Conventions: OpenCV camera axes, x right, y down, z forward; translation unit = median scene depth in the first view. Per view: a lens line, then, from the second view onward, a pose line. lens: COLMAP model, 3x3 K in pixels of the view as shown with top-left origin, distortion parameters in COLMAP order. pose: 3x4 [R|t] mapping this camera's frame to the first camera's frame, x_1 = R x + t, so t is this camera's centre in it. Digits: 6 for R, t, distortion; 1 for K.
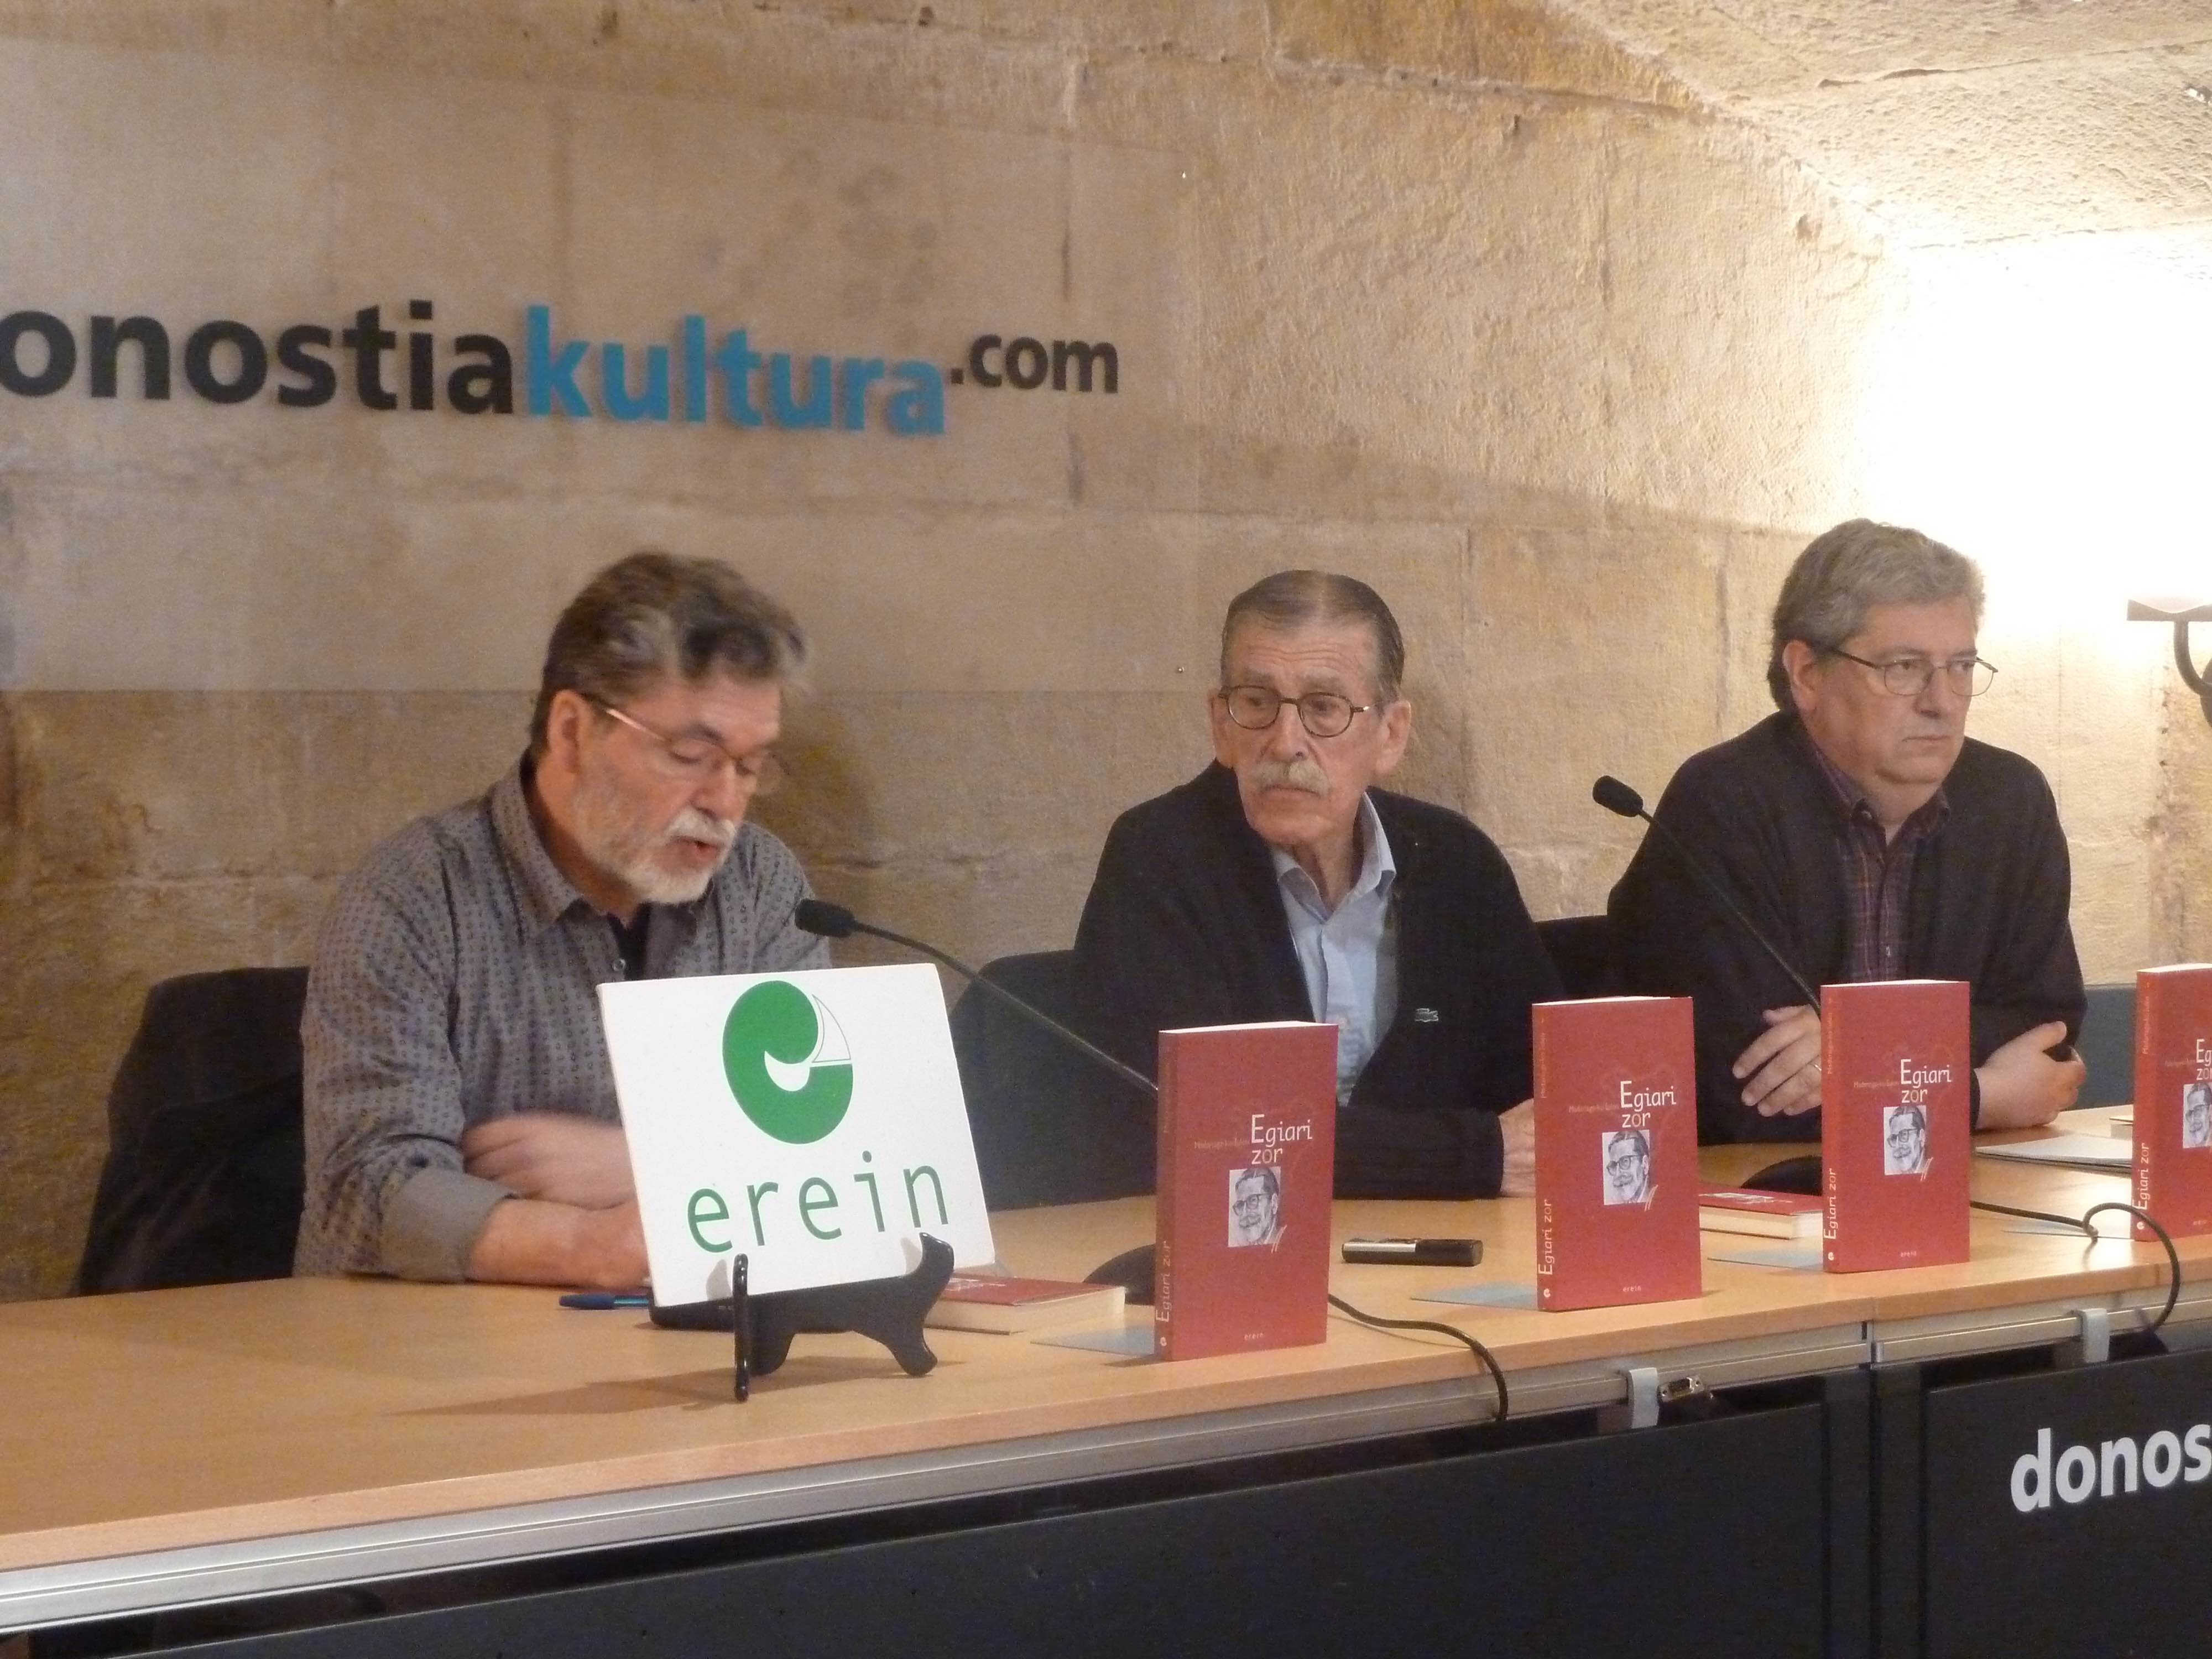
lens RADIAL K [[4591.8, 0, 1064.7], [0, 4591.8, 824.2], [0, 0, 1]] dist [-0.019127, 0.213053]
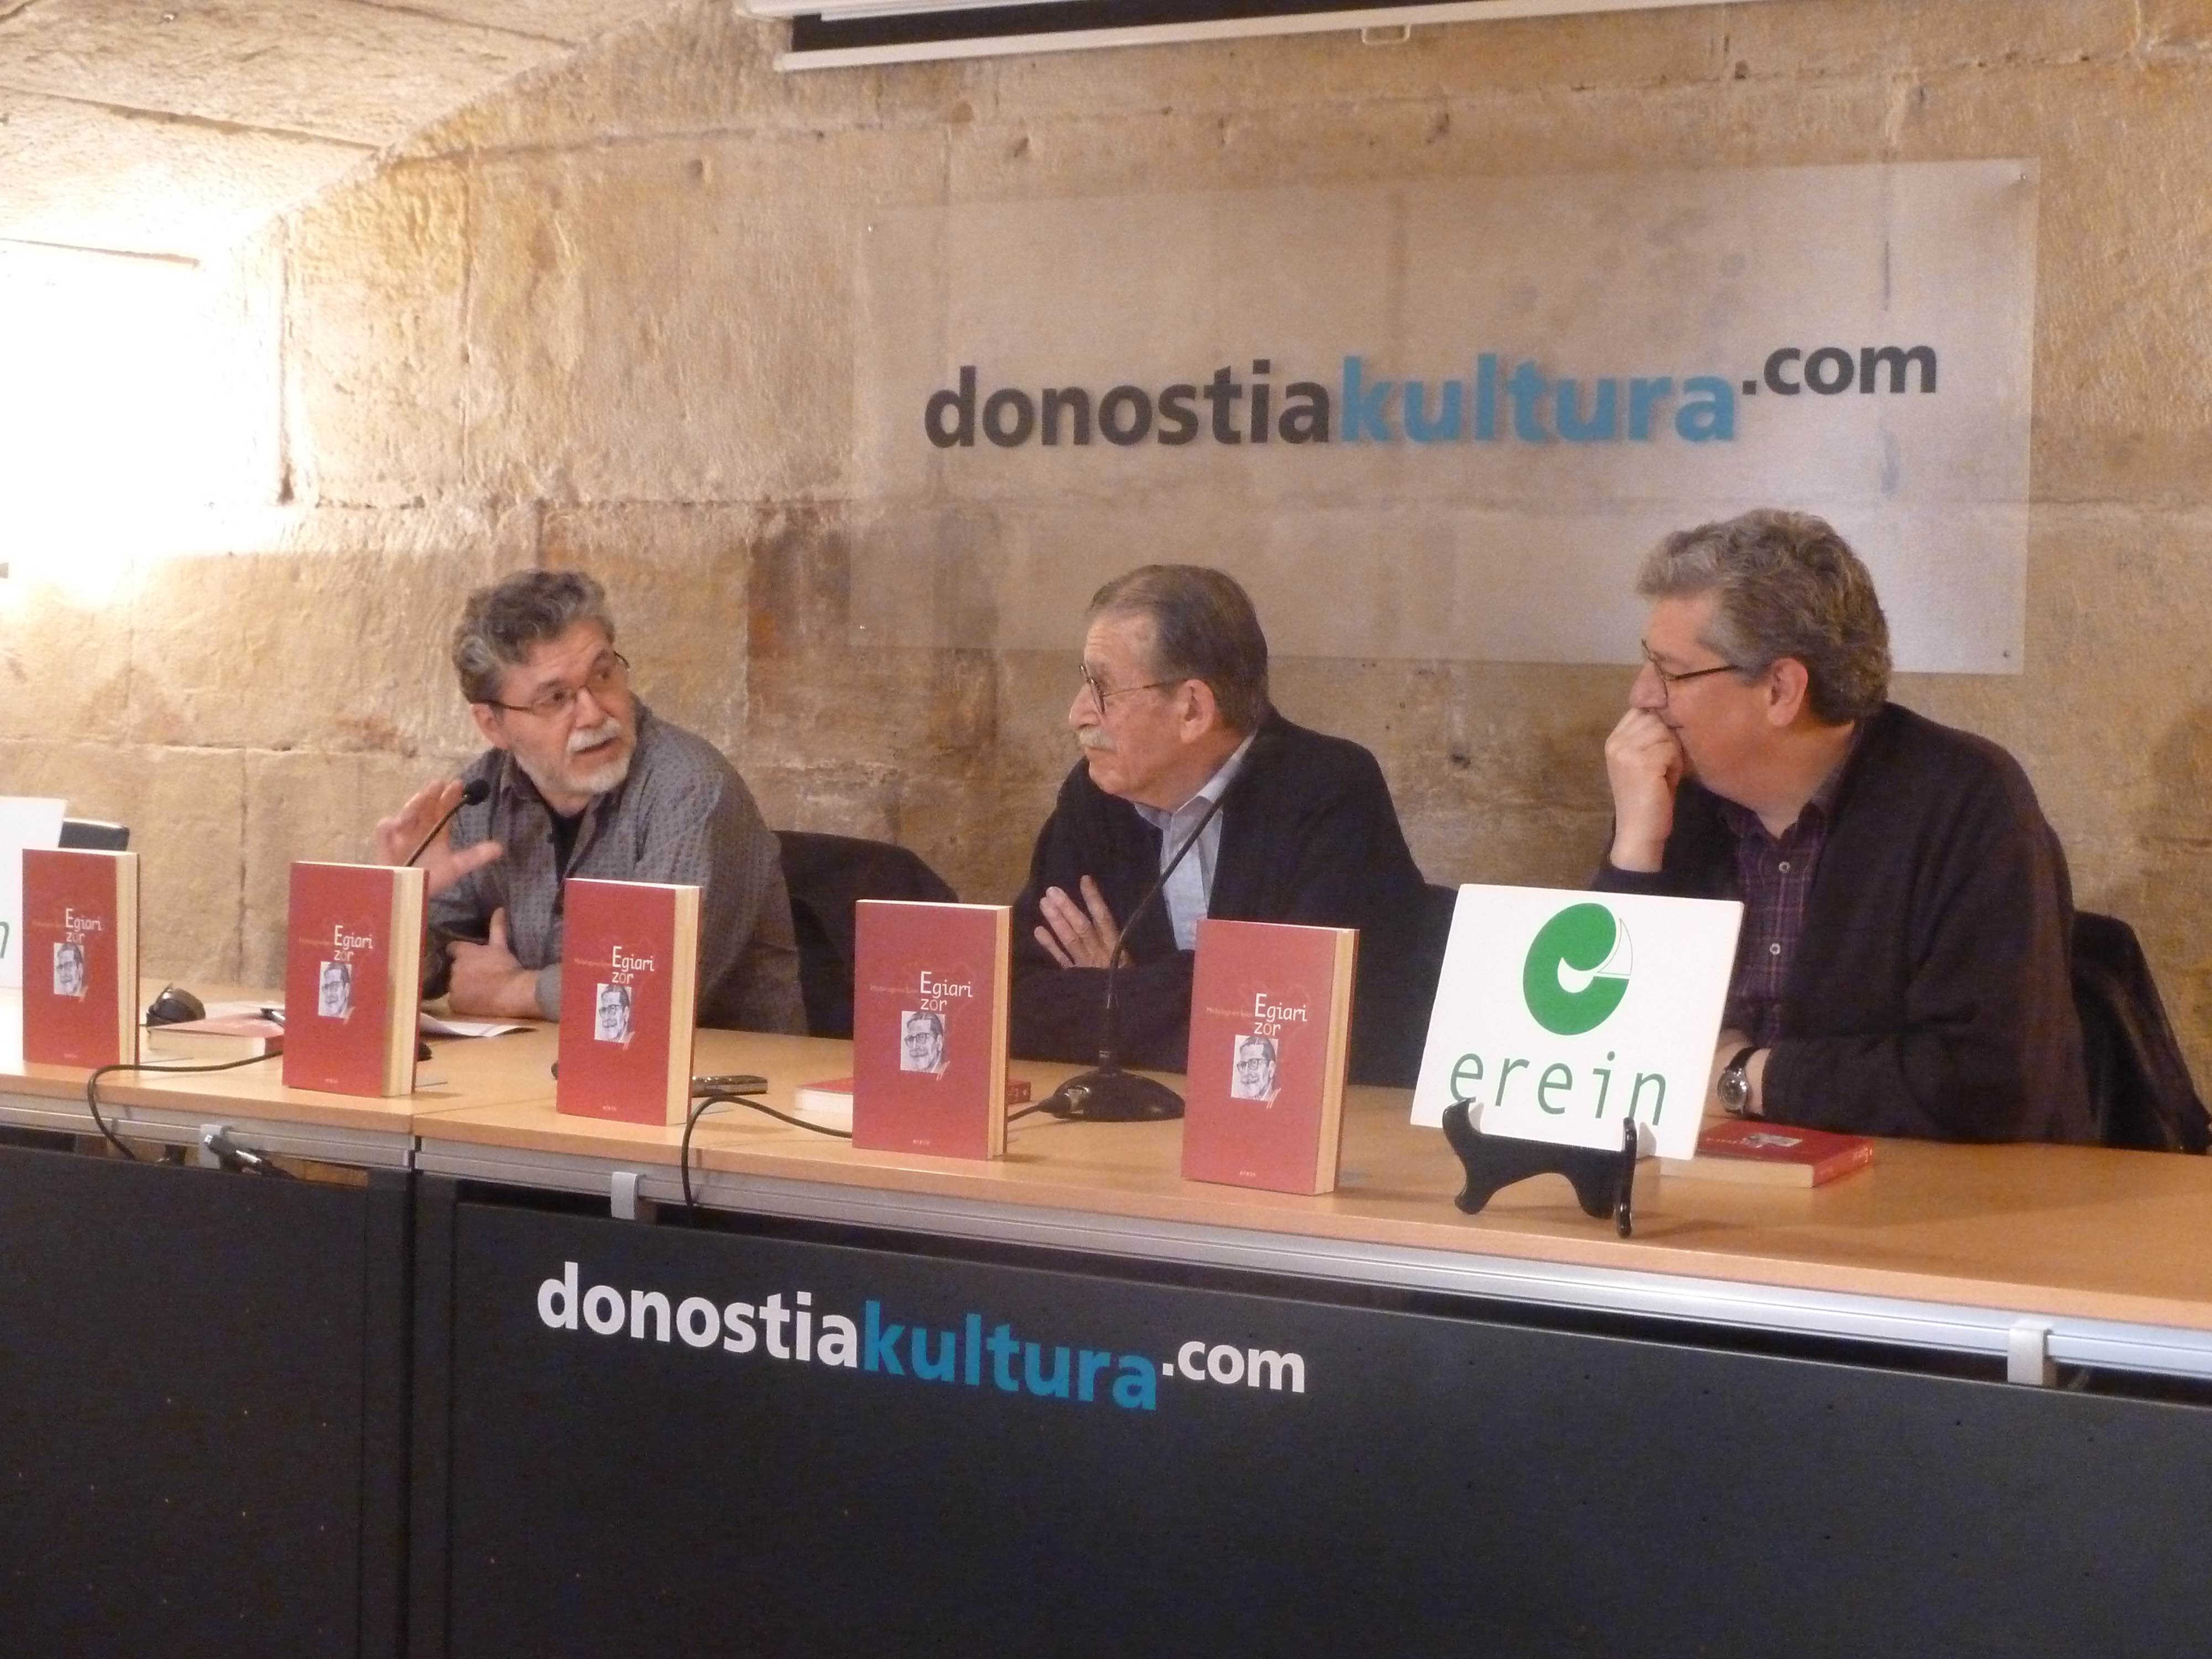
lens RADIAL K [[3761.9, 0, 1106.0], [0, 3761.9, 829.5], [0, 0, 1]] dist [-0.016537, 0.003464]
pose [[0.348326, 0.052296, -0.935914, 0.792775], [-0.051383, 0.998007, 0.036642, -0.015148], [0.935964, 0.035327, 0.350318, 0.535595]]
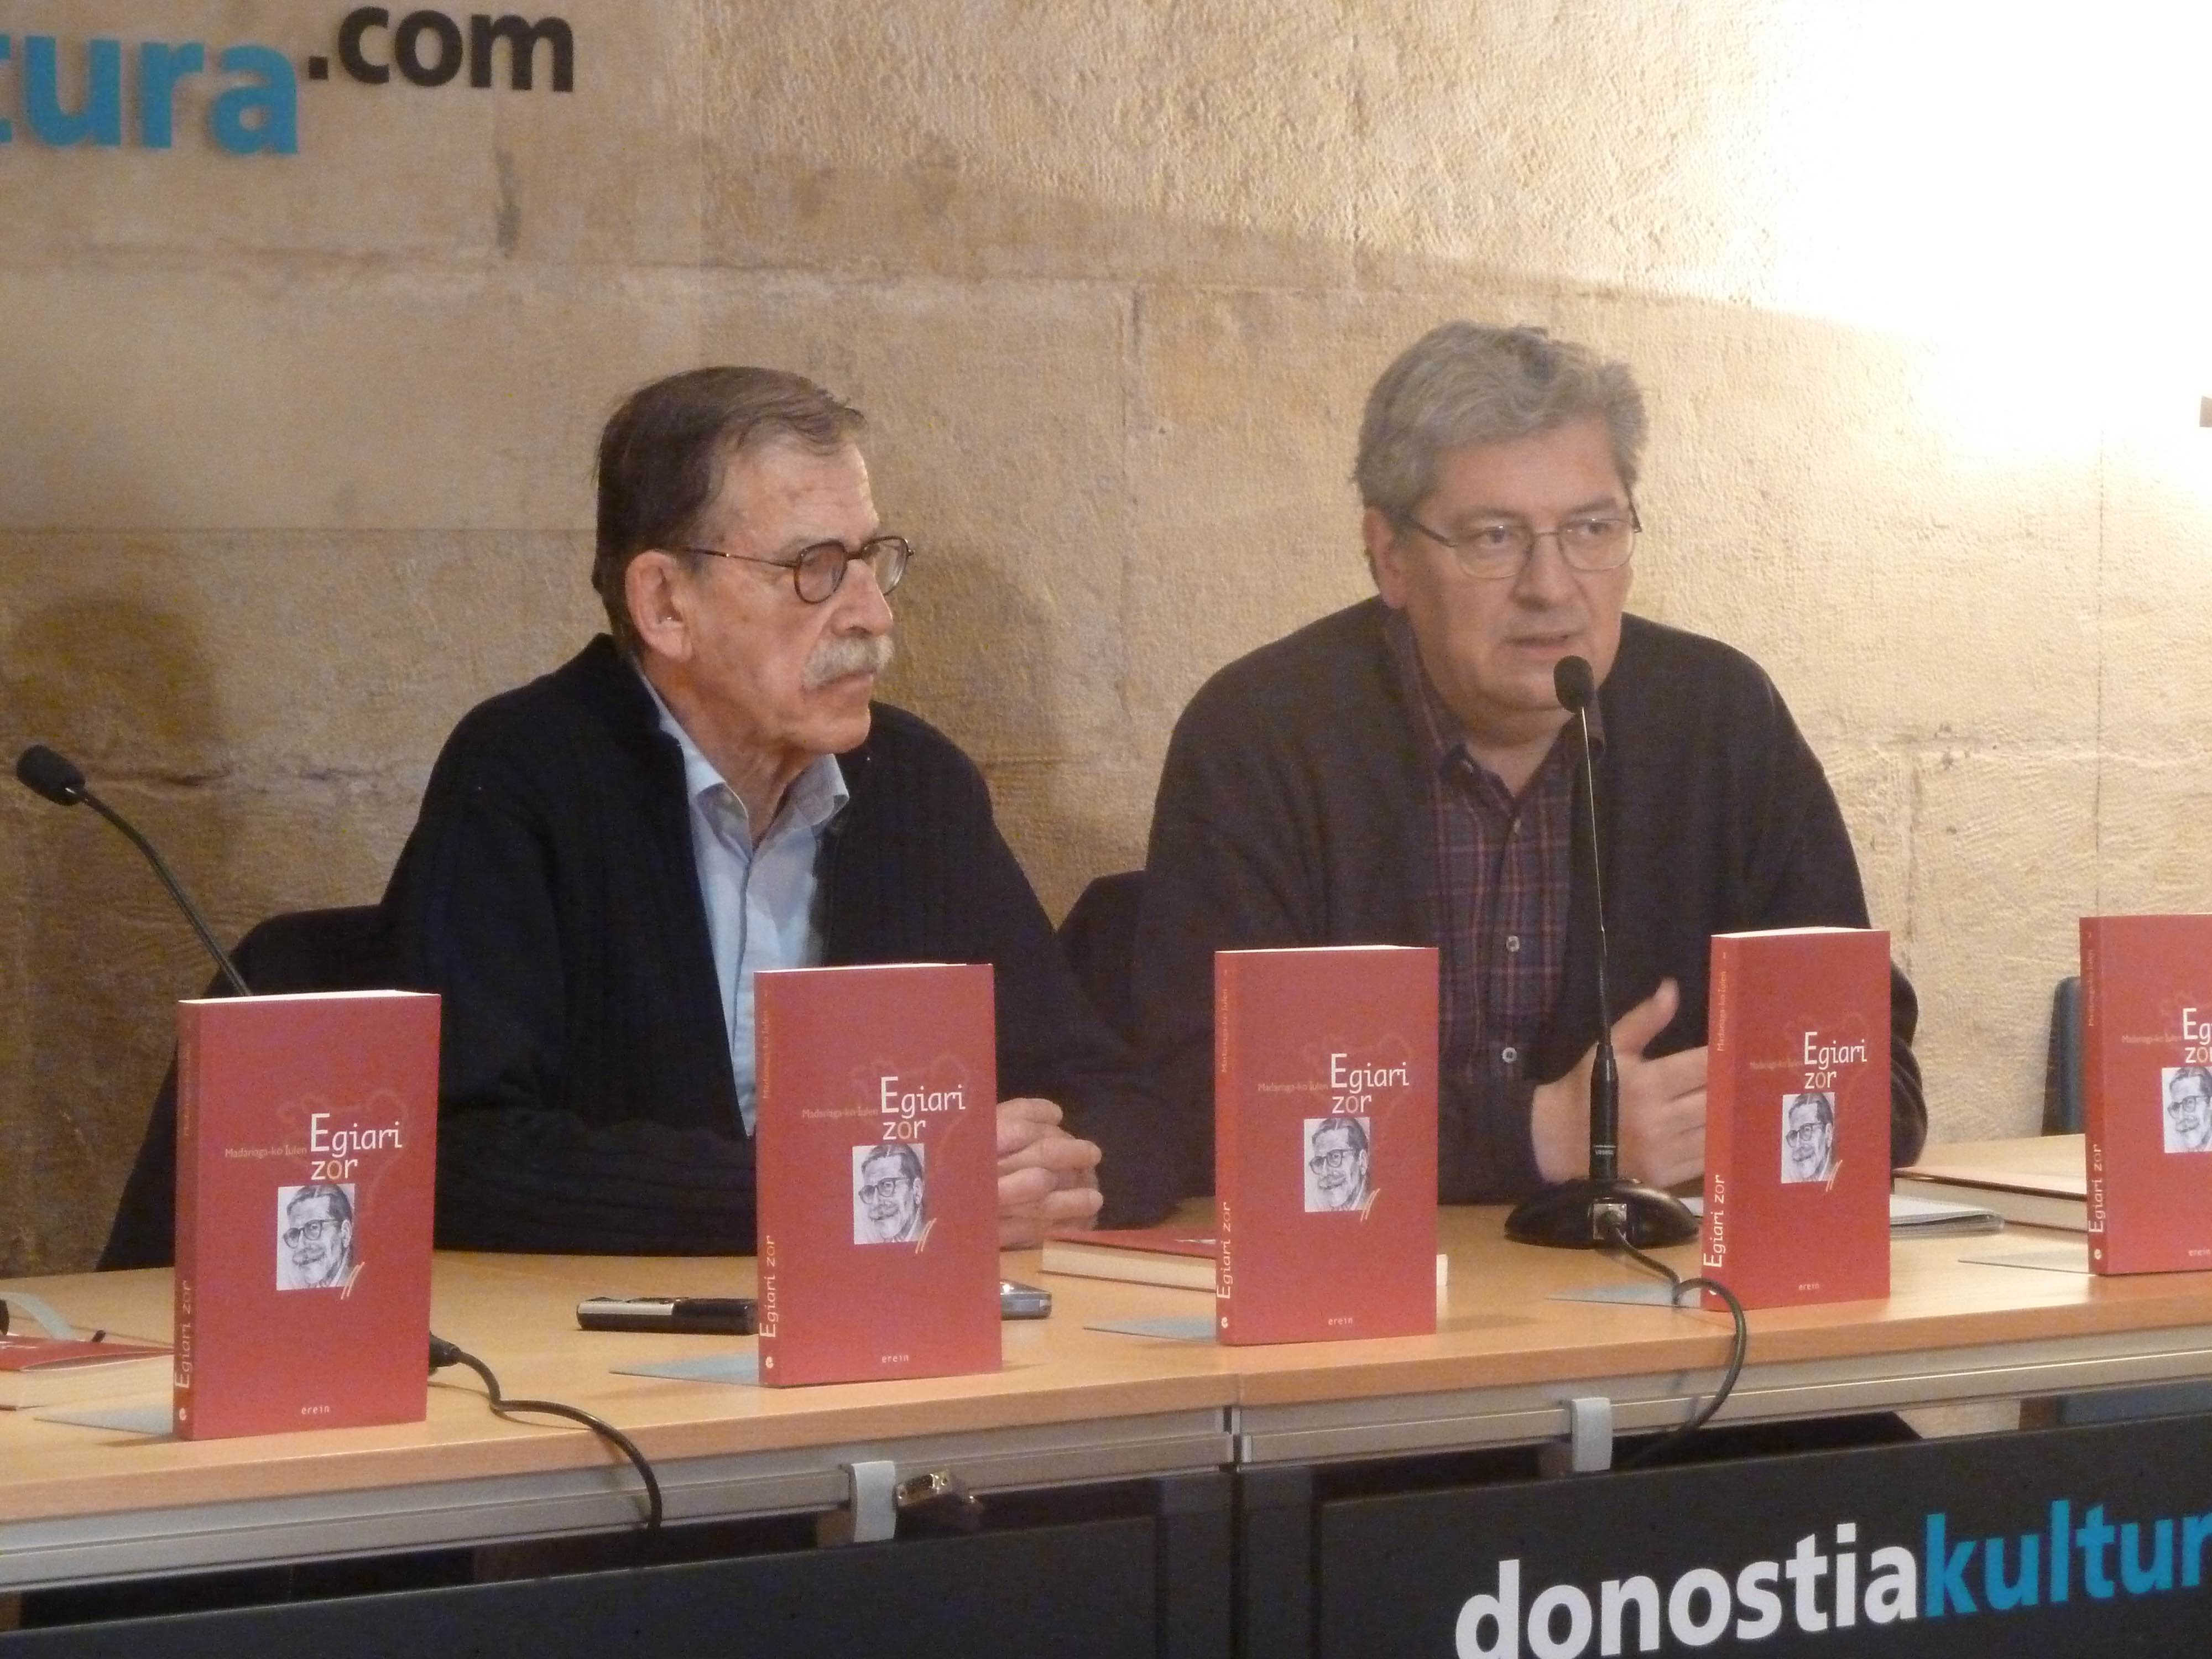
lens RADIAL K [[7772.1, 0, 1159.8], [0, 7772.1, 832.8], [0, 0, 1]] dist [0.099312, -1.122476]
pose [[0.999902, 0.006019, -0.012665, 0.117881], [-0.005837, 0.999880, 0.014330, -0.000931], [0.012750, -0.014255, 0.999817, -0.161095]]
